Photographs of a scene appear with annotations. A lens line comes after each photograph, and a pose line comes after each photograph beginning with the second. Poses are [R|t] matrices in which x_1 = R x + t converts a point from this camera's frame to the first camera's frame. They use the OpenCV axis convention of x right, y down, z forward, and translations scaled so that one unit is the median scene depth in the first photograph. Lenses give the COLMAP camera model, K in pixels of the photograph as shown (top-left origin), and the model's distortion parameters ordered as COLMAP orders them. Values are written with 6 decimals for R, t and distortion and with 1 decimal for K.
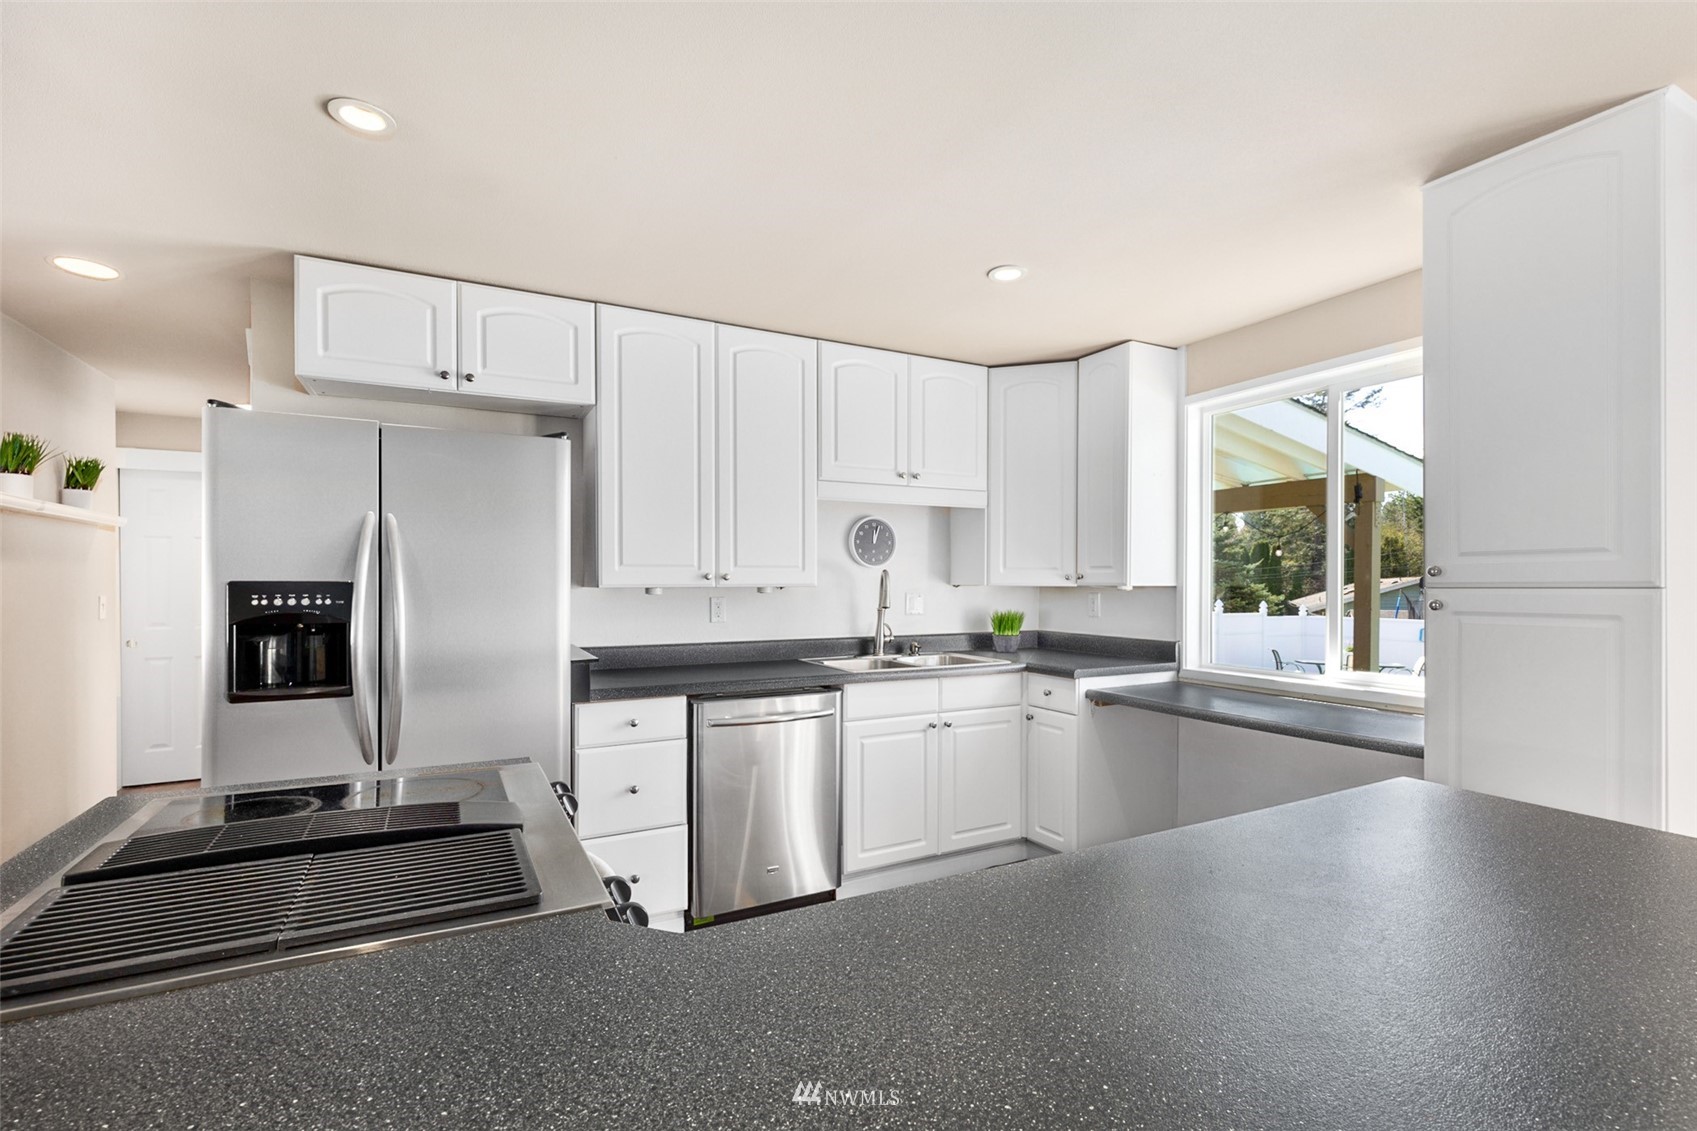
lens RADIAL K [[779.3, 0, 860.2], [0, 779.3, 581.4], [0, 0, 1]] dist [0.015109, -0.000839]
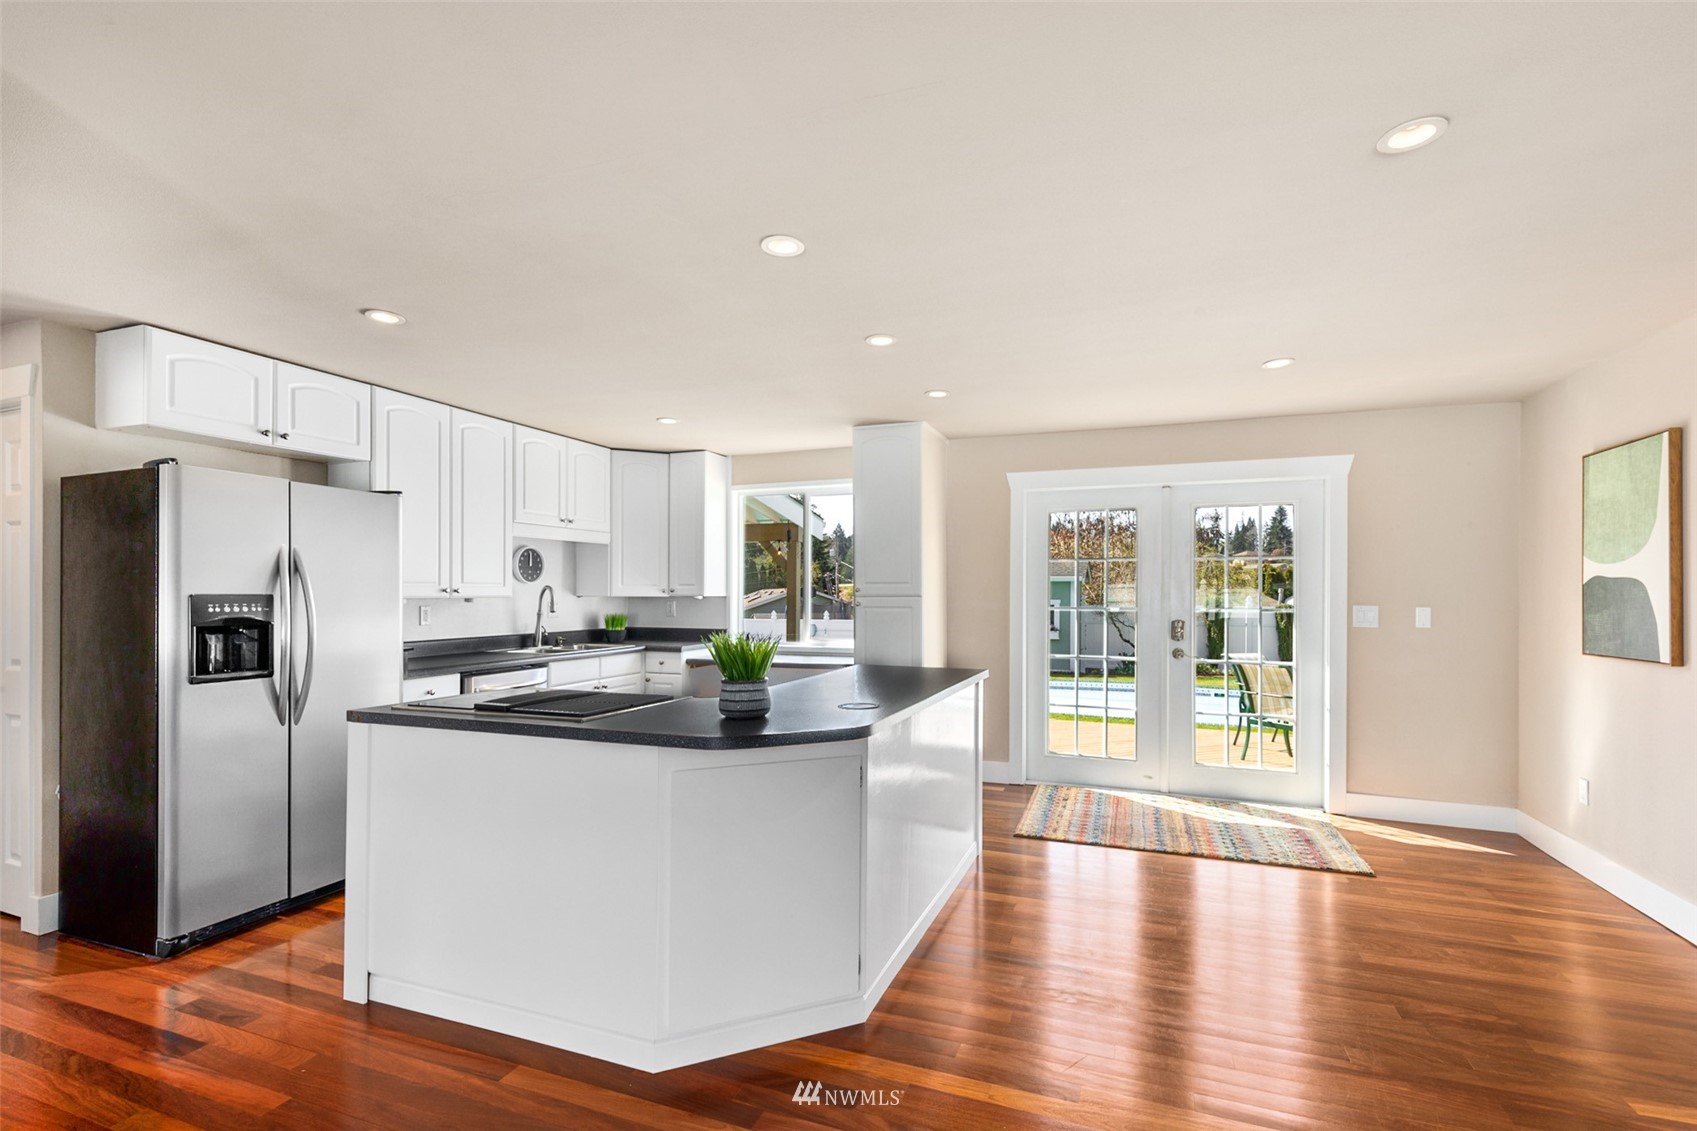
lens RADIAL K [[779.3, 0, 859.7], [0, 779.3, 595.1], [0, 0, 1]] dist [0.015109, -0.000839]
pose [[0.751962, -0.001979, 0.659204, -0.496286], [0.000064, 0.999996, 0.002929, -0.001762], [-0.659207, -0.002160, 0.751959, -0.463196]]
